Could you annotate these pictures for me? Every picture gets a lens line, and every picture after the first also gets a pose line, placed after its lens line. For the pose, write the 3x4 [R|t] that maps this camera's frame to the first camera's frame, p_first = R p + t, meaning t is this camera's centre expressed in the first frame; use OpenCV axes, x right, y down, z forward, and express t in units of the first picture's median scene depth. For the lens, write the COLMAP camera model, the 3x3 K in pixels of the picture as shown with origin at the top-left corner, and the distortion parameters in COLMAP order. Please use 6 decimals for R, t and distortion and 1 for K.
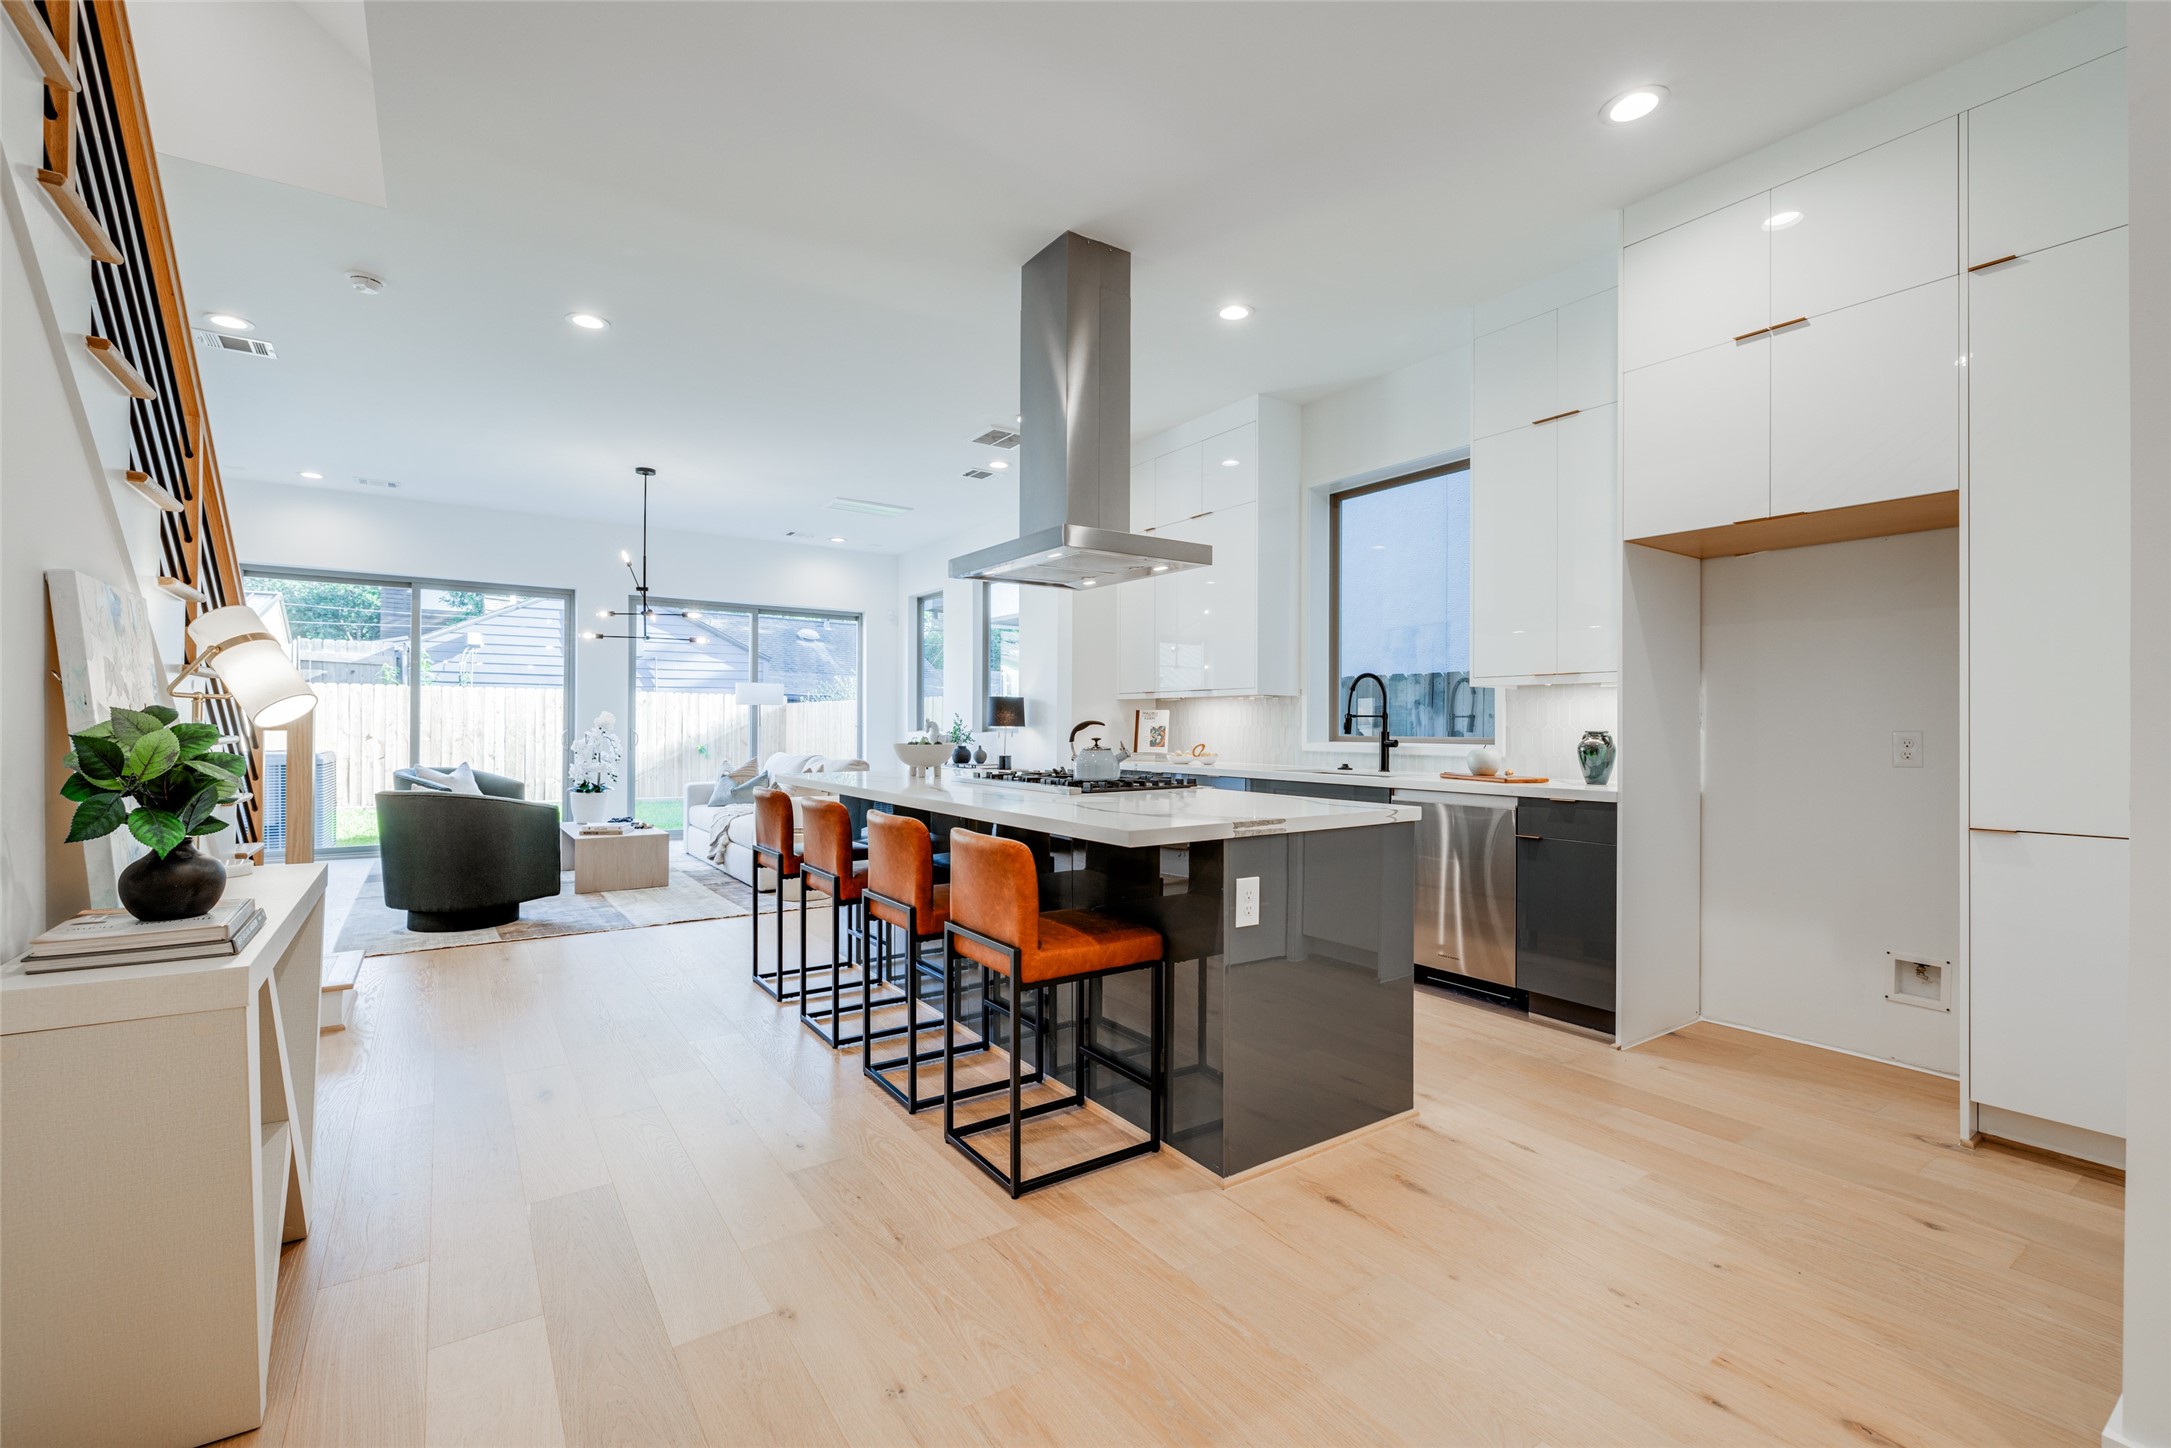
lens RADIAL K [[926.9, 0, 1099.0], [0, 926.9, 723.9], [0, 0, 1]] dist [-0.002466, 0.000848]
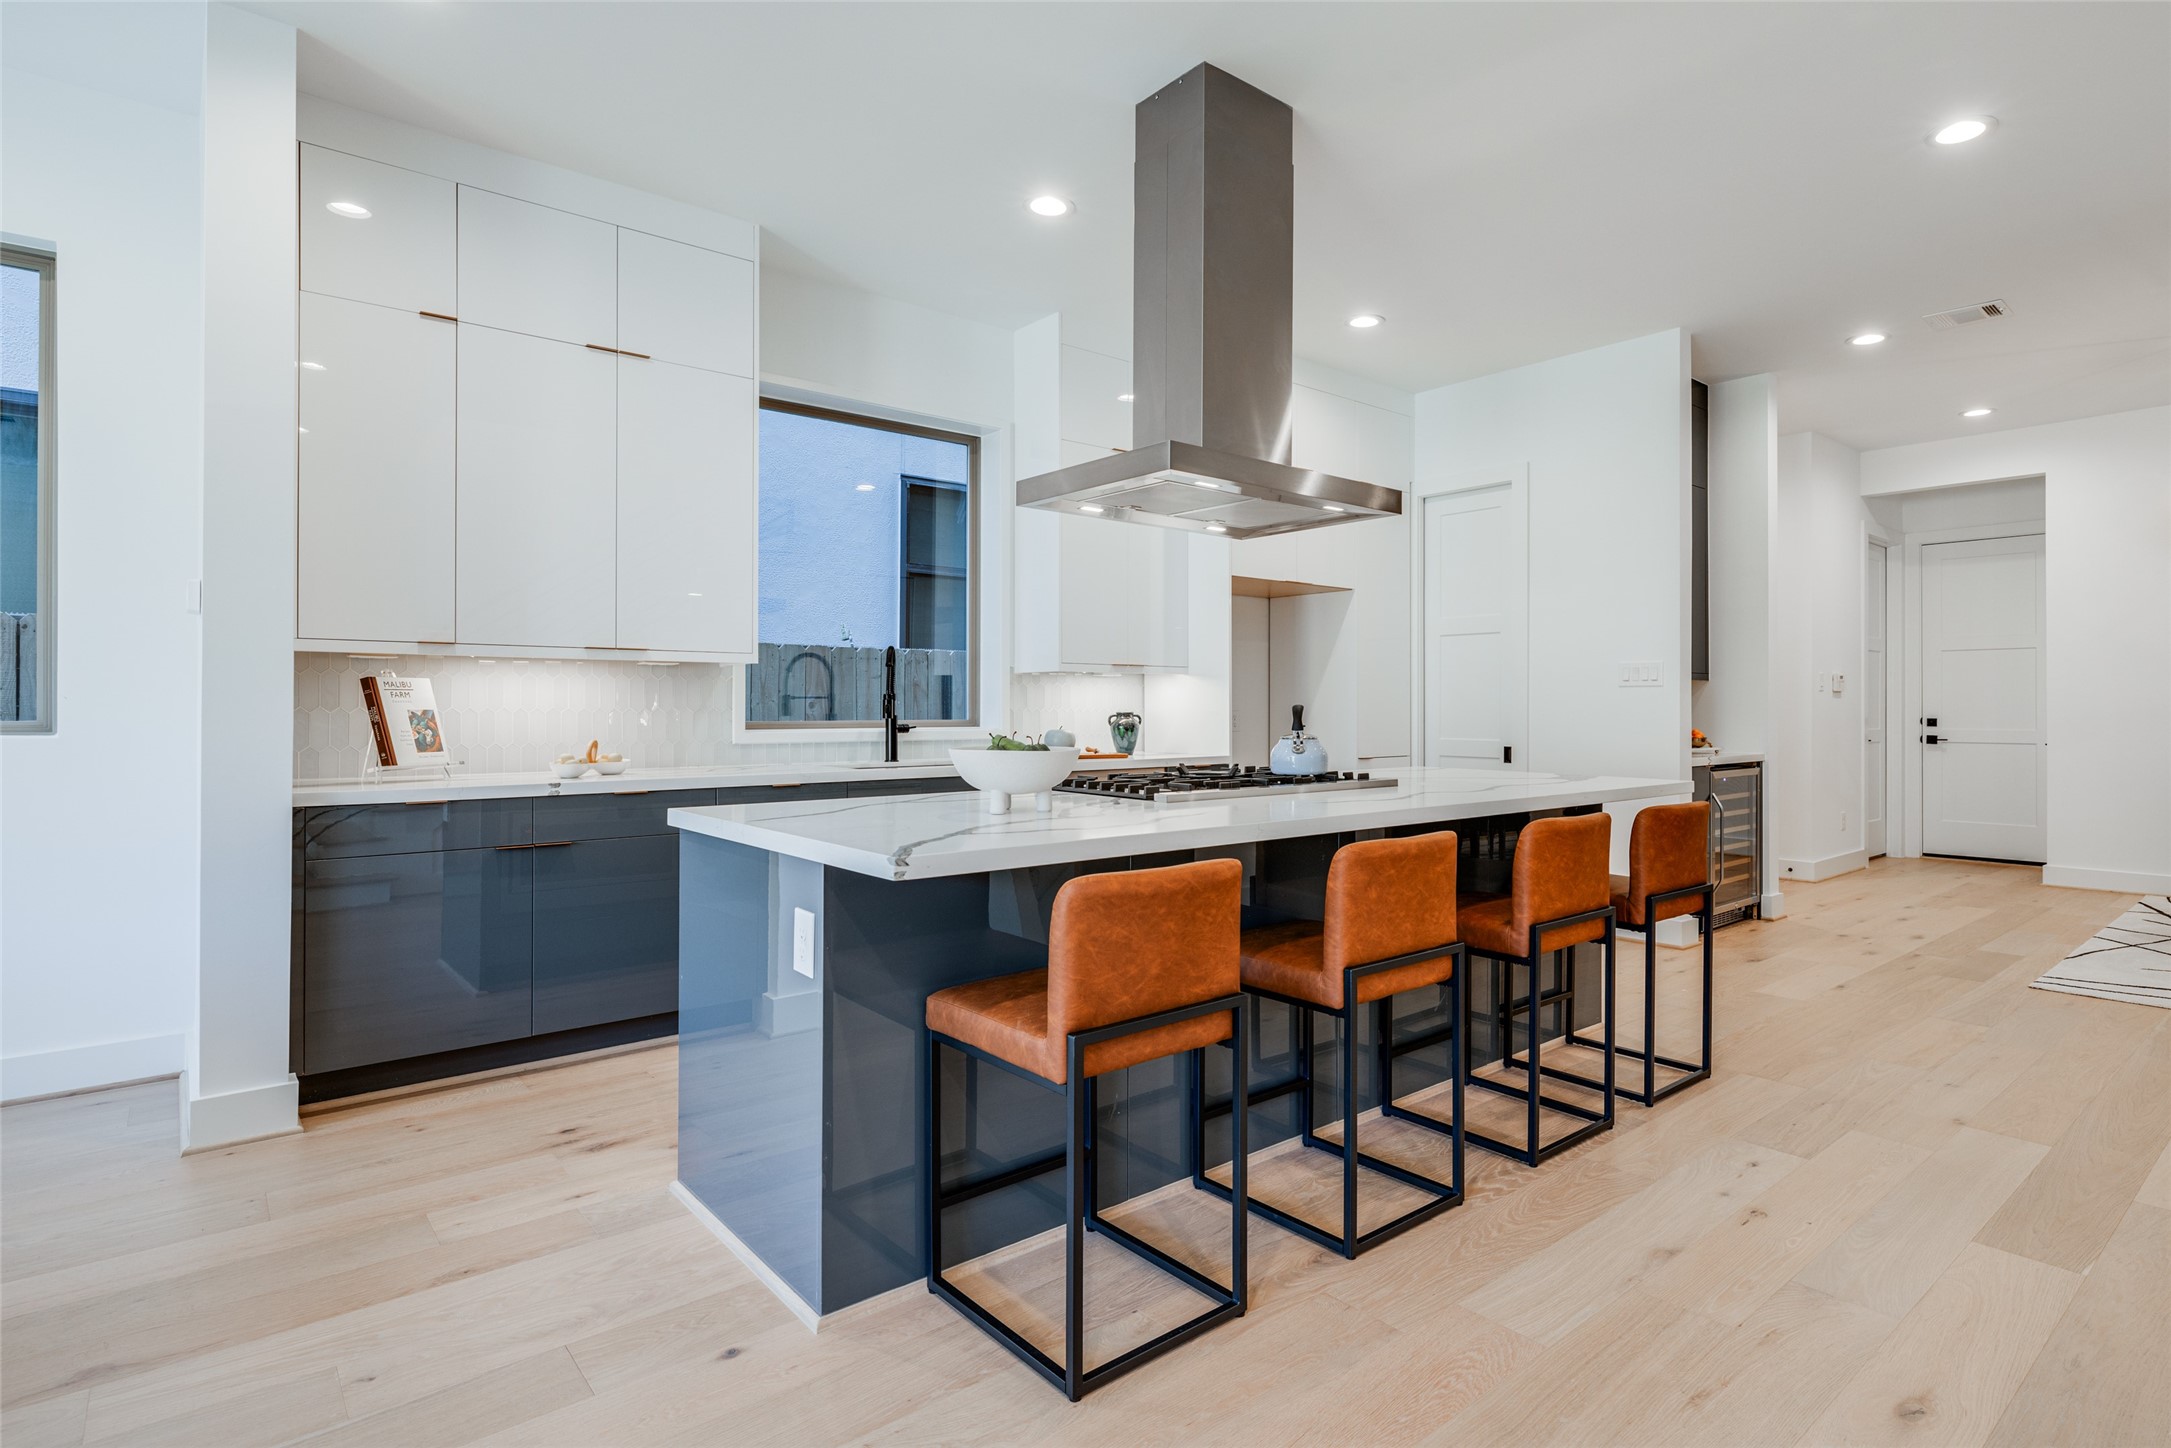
lens RADIAL K [[1046.4, 0, 1089.9], [0, 1046.4, 710.0], [0, 0, 1]] dist [0.000860, -0.001450]
pose [[-0.039952, -0.006678, 0.999179, -0.615881], [-0.002586, 0.999975, 0.006580, -0.003181], [-0.999198, -0.002321, -0.039969, 0.783057]]
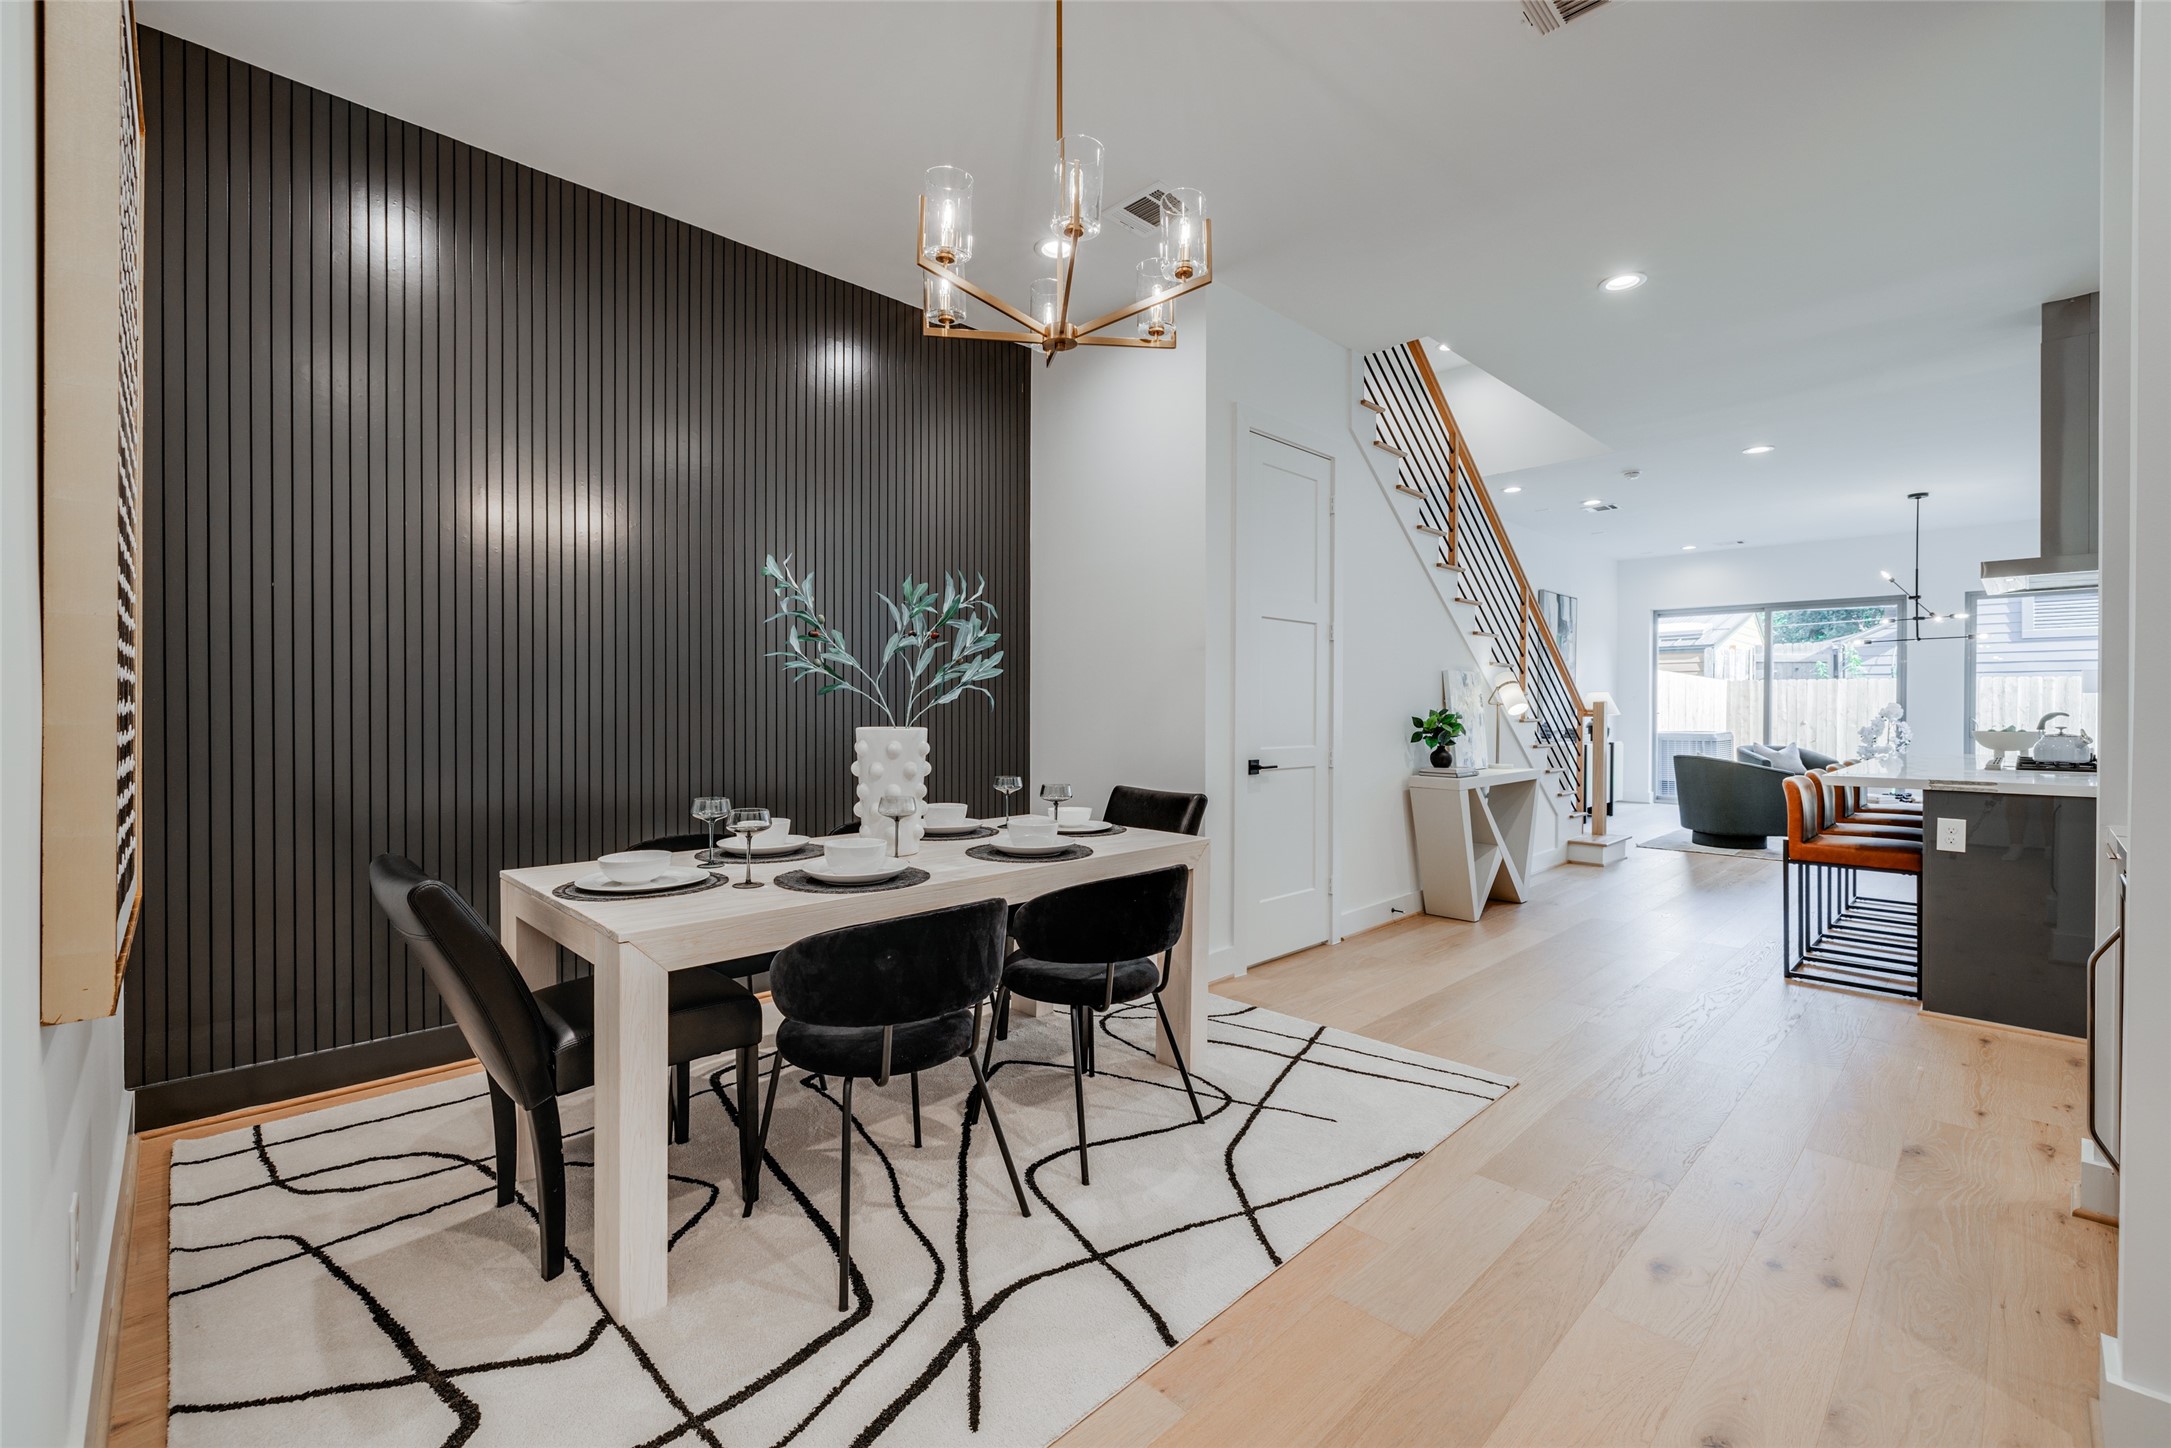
lens RADIAL K [[926.9, 0, 1082.0], [0, 926.9, 711.0], [0, 0, 1]] dist [-0.002466, 0.000848]
pose [[0.152823, -0.000133, -0.988254, 0.658303], [-0.000637, 1.000000, -0.000233, -0.002639], [0.988253, 0.000665, 0.152822, -0.279373]]
